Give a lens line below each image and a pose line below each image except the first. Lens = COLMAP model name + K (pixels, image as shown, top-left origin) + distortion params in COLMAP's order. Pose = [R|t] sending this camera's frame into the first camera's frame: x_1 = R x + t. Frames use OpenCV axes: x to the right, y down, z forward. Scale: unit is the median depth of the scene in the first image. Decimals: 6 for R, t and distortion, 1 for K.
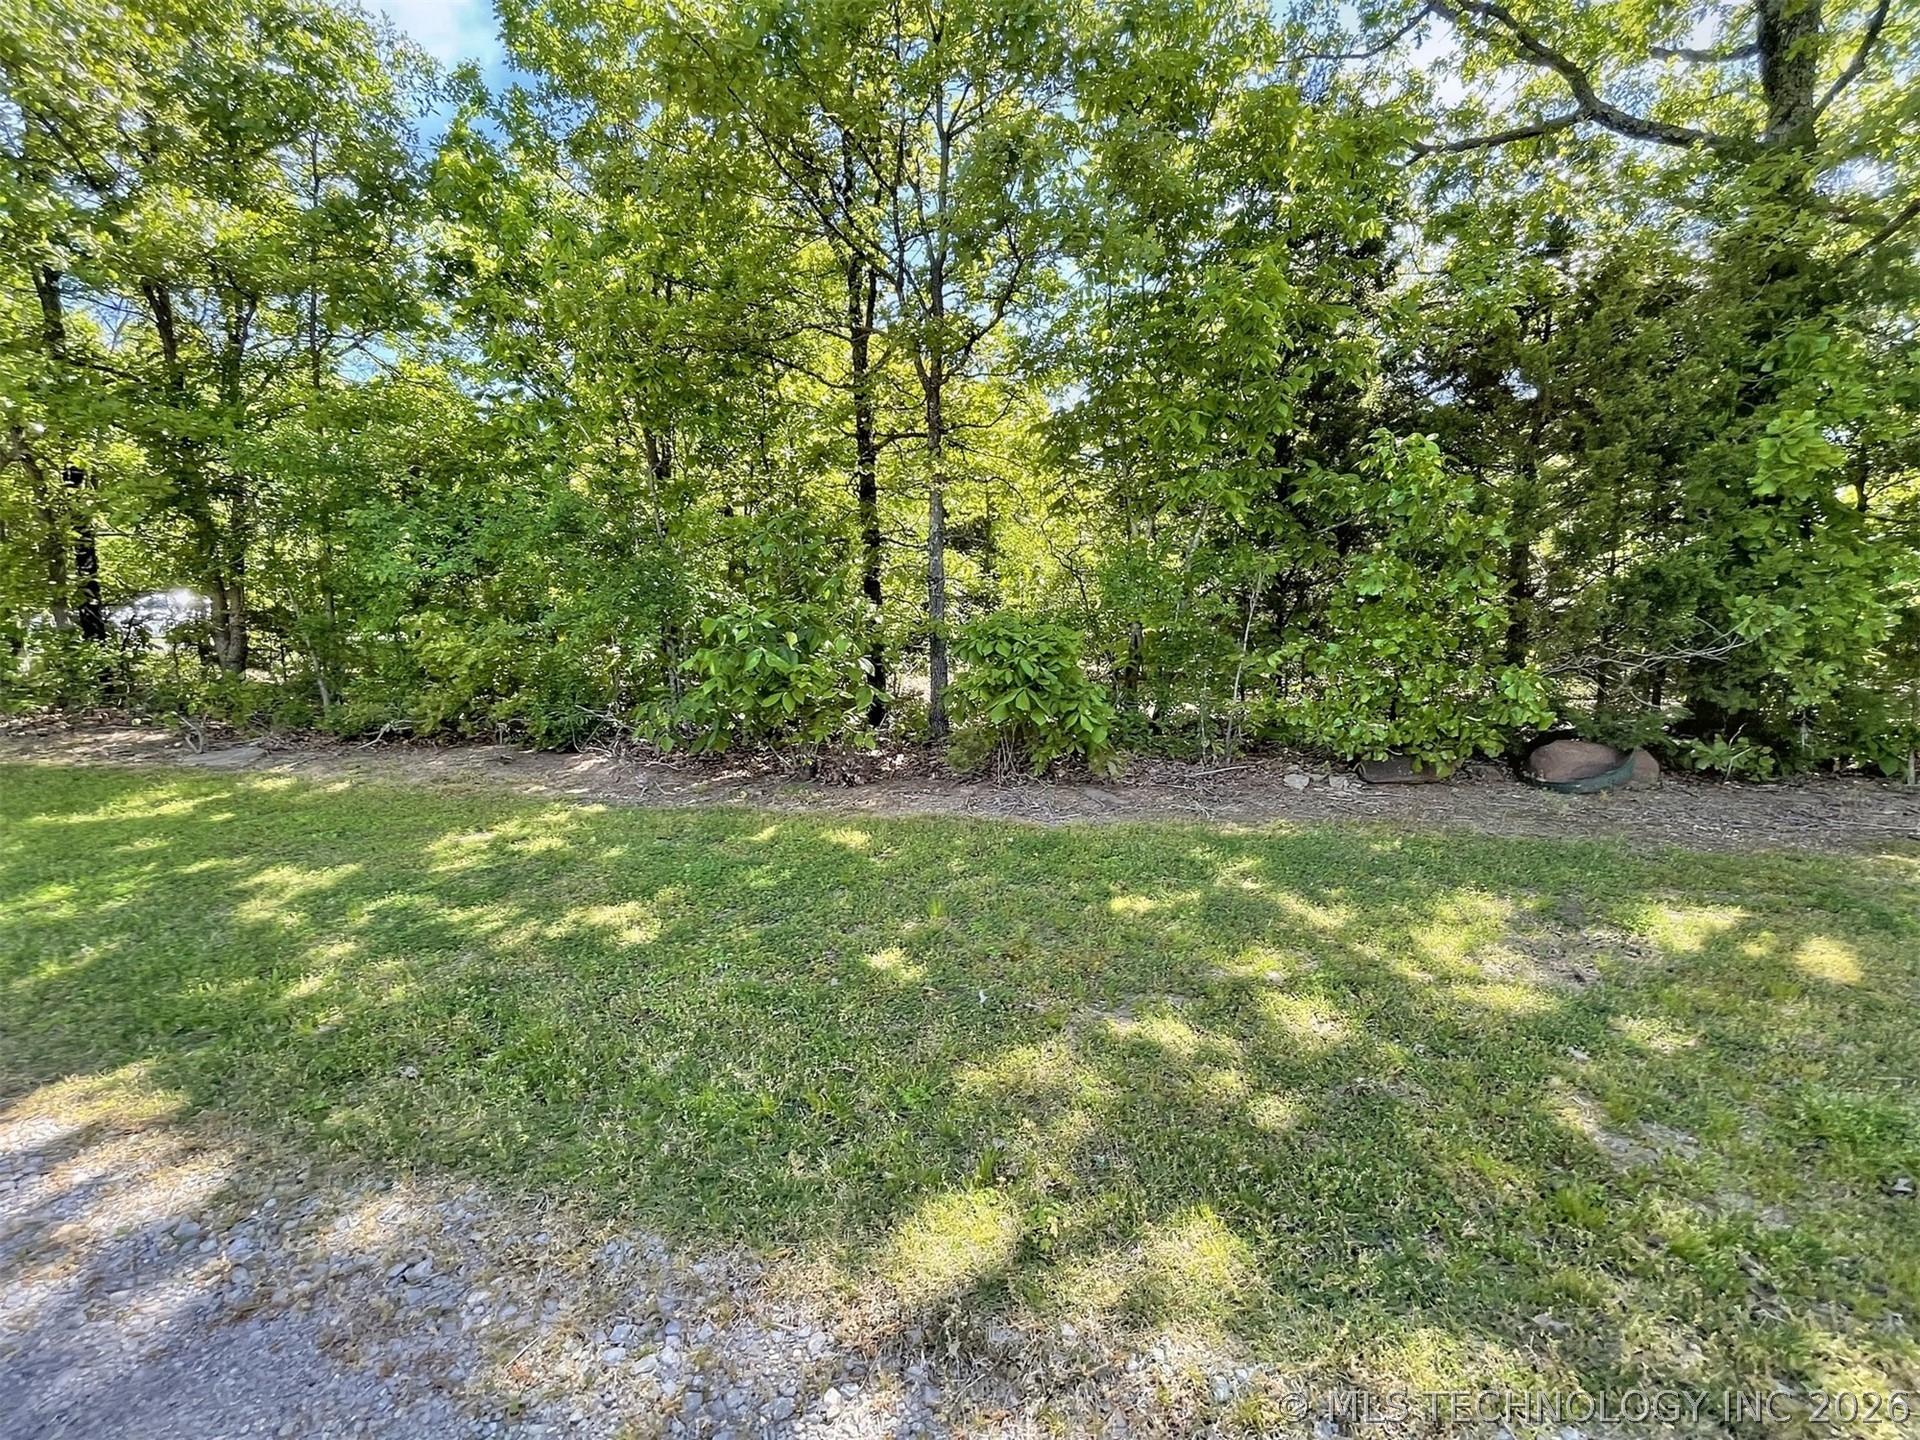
lens RADIAL K [[770.3, 0, 955.9], [0, 770.3, 724.2], [0, 0, 1]] dist [0.000850, -0.001439]
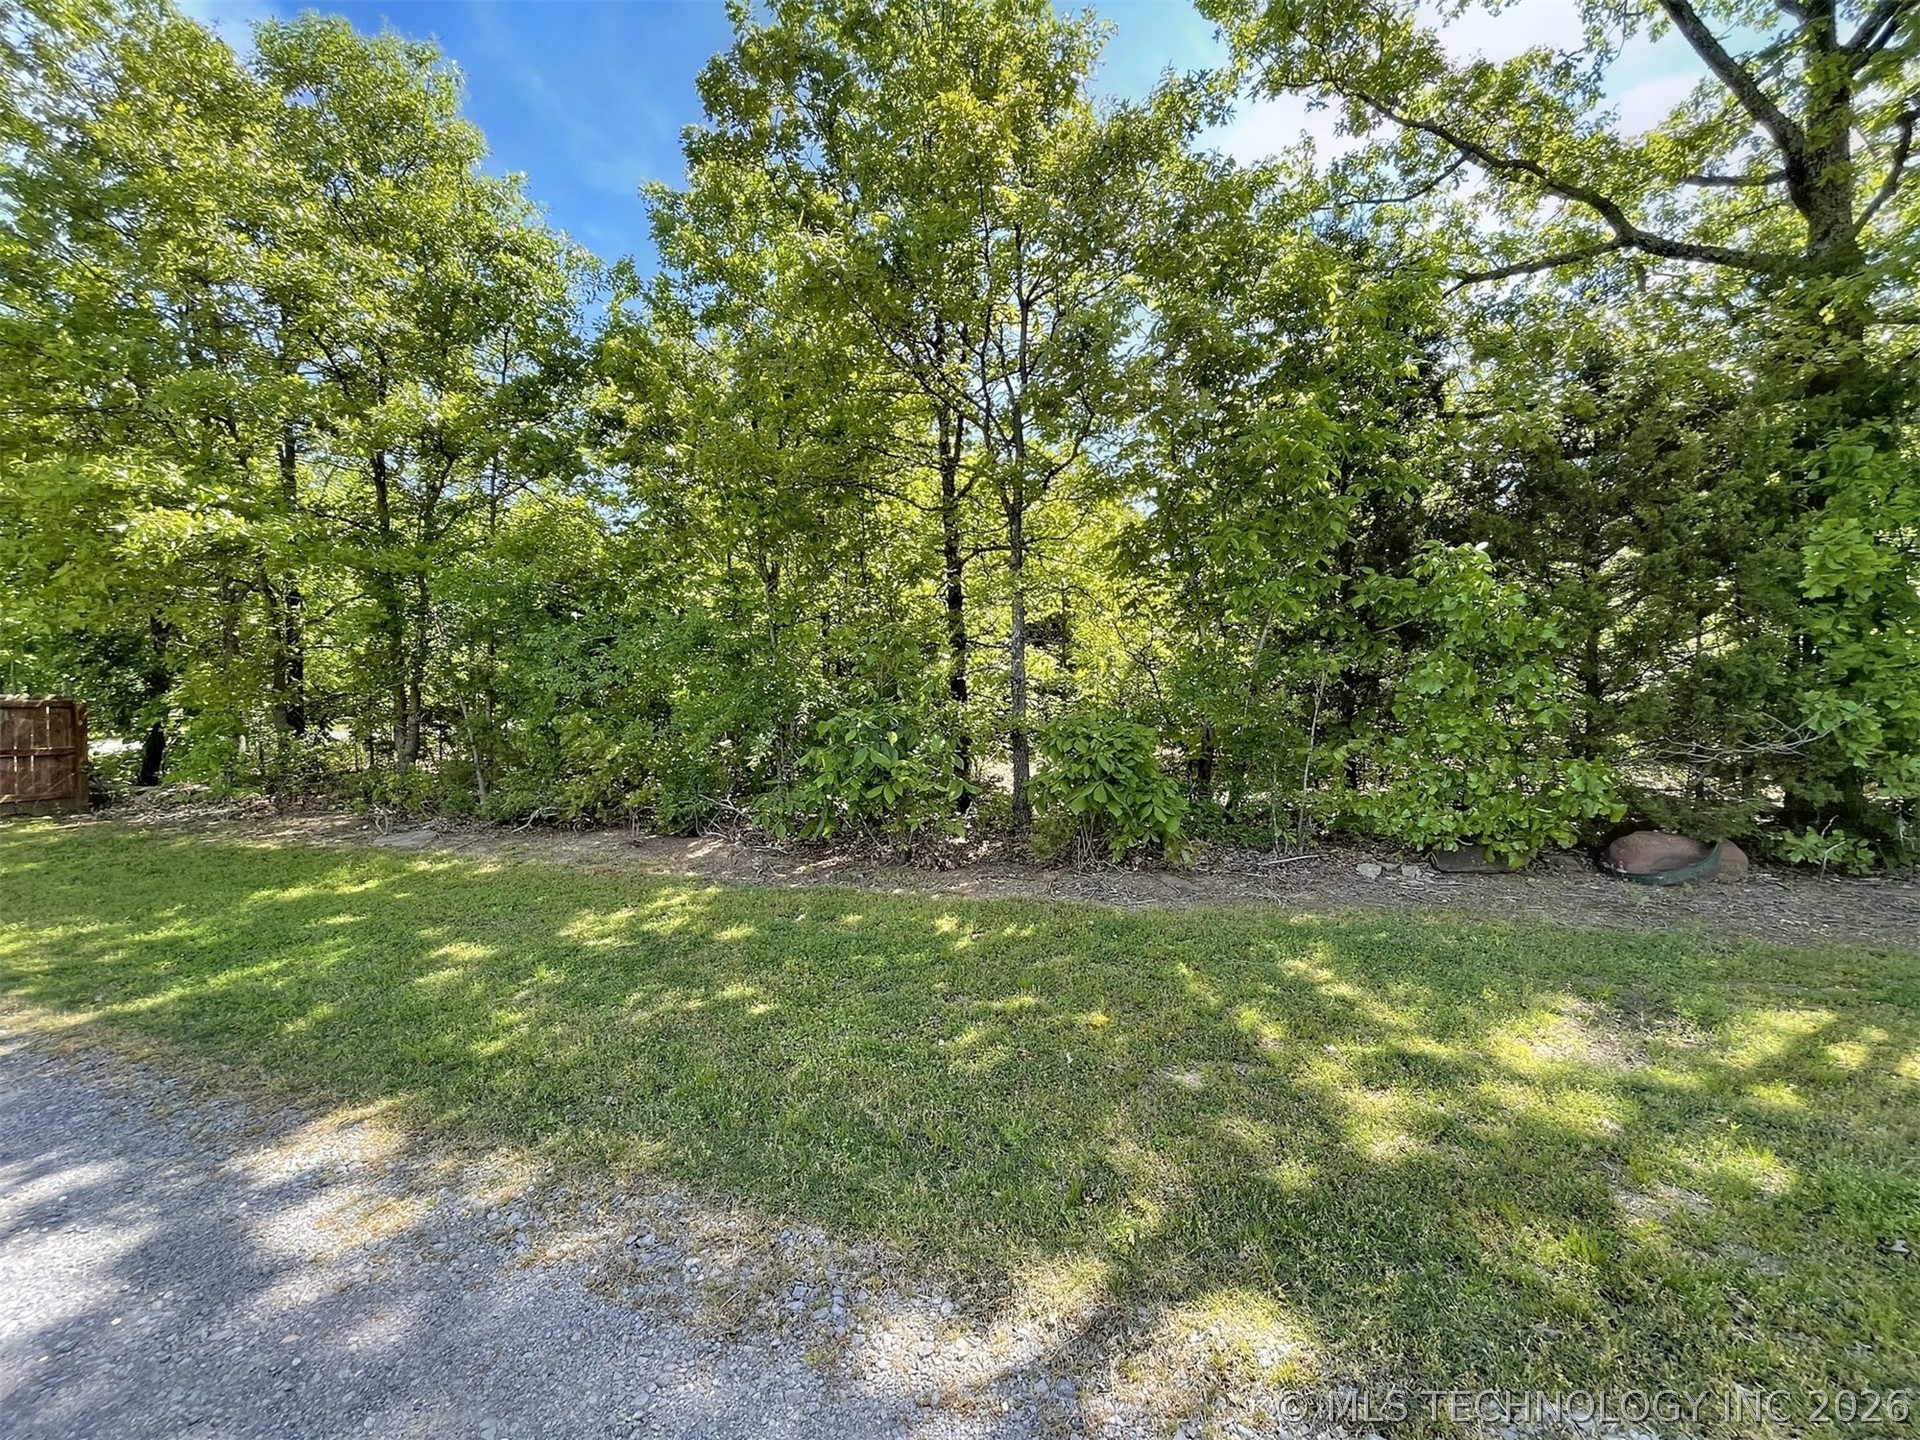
lens RADIAL K [[770.3, 0, 957.5], [0, 770.3, 726.2], [0, 0, 1]] dist [0.000850, -0.001439]
pose [[0.995318, -0.007706, -0.096344, -0.008030], [-0.002178, 0.994775, -0.102068, -0.012392], [0.096627, 0.101800, 0.990101, -0.105659]]
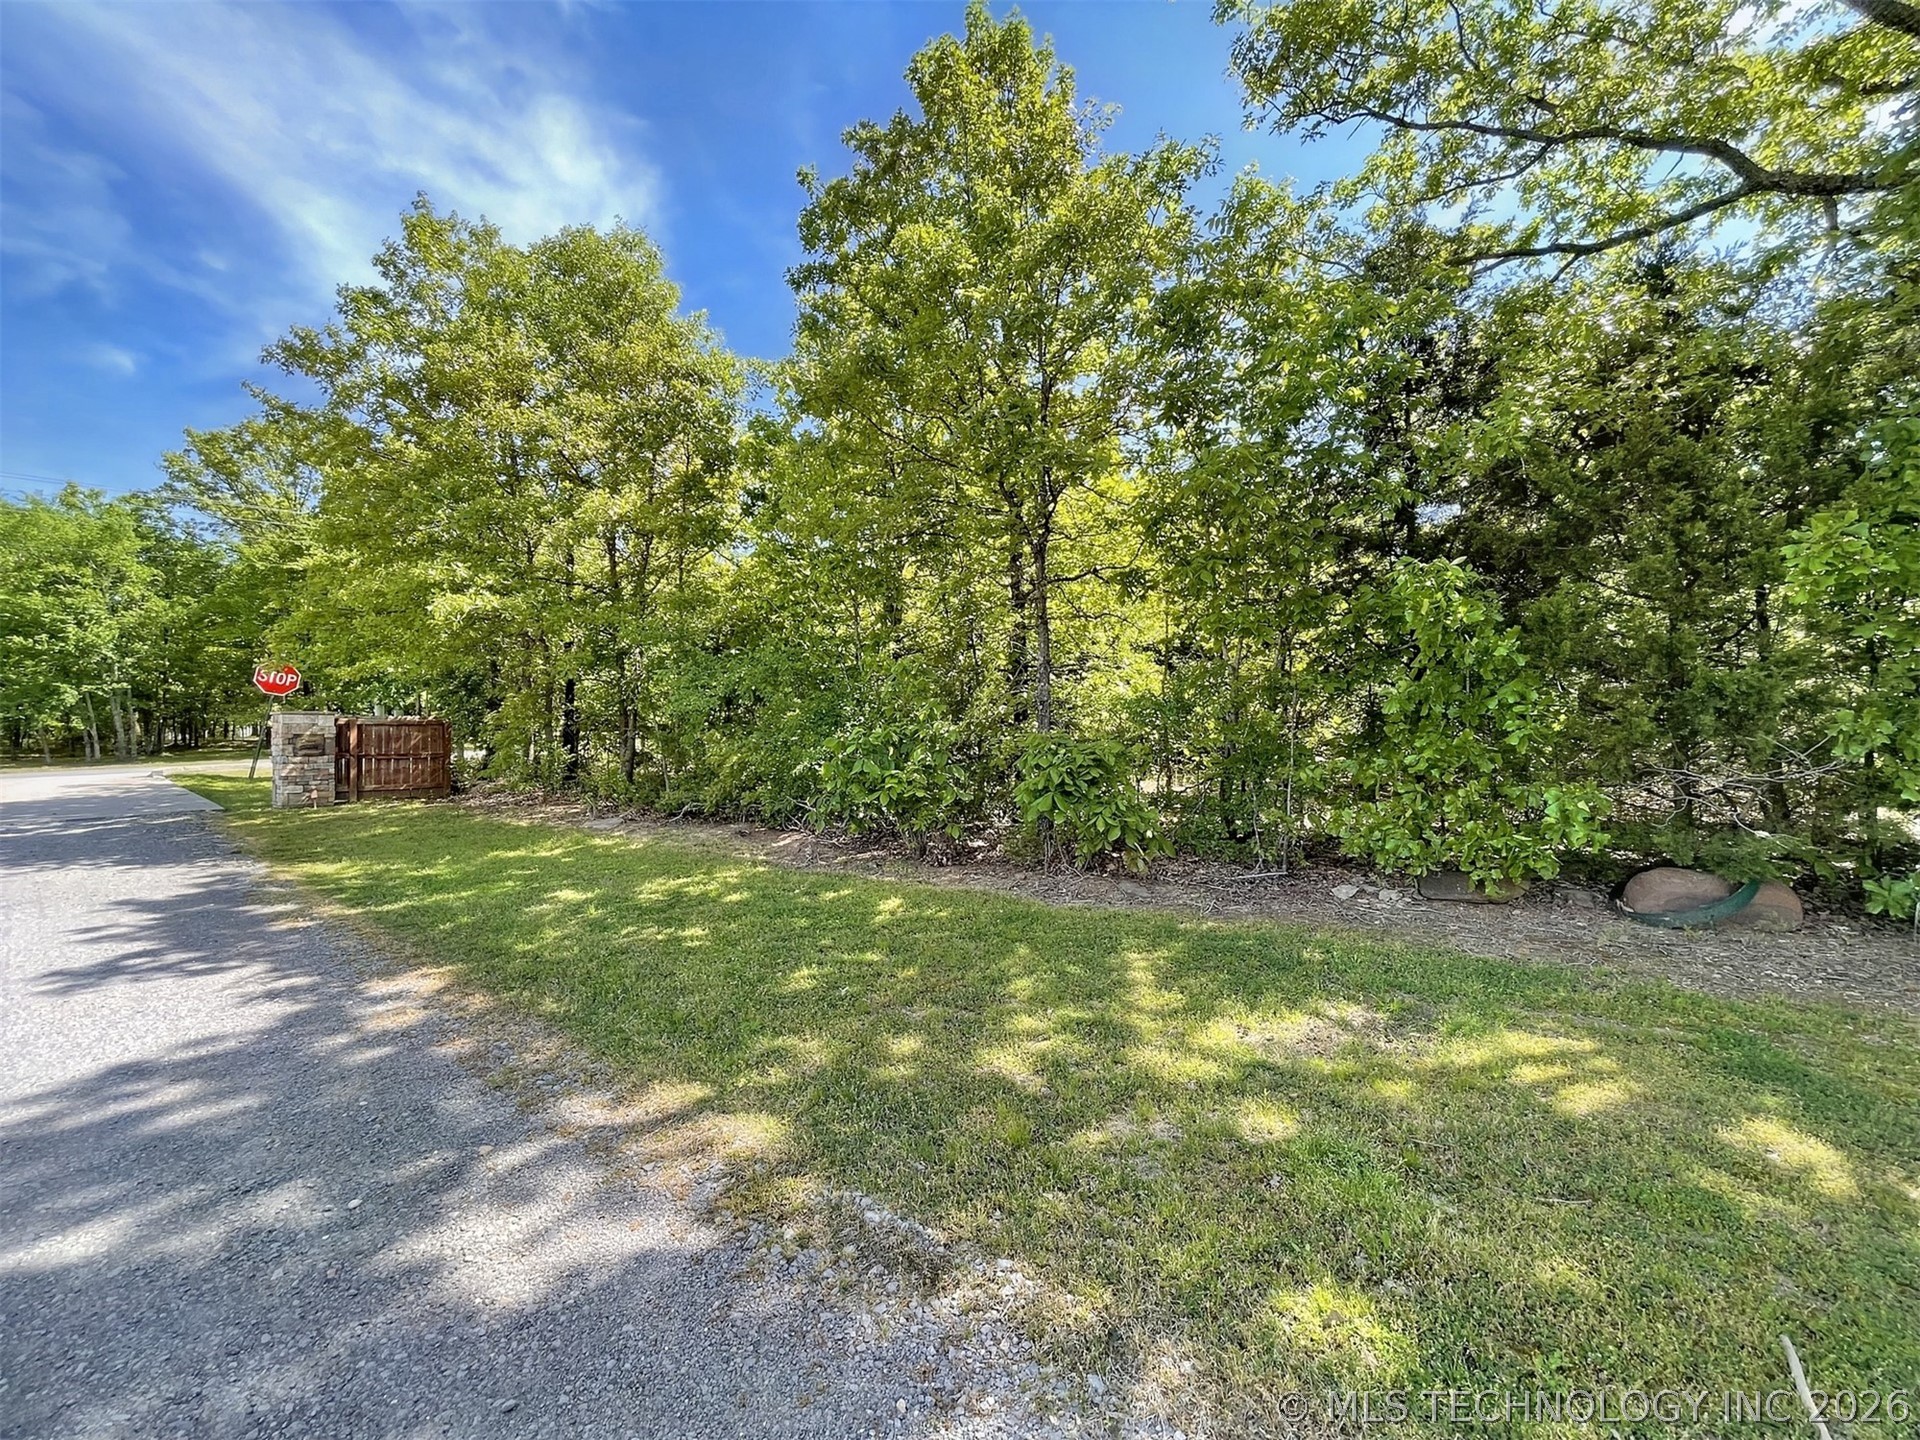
lens RADIAL K [[770.3, 0, 957.9], [0, 770.3, 724.3], [0, 0, 1]] dist [0.000850, -0.001439]
pose [[0.912931, -0.008734, -0.408020, 0.417698], [-0.043548, 0.991978, -0.118672, -0.002715], [0.405783, 0.126108, 0.905227, -0.180331]]
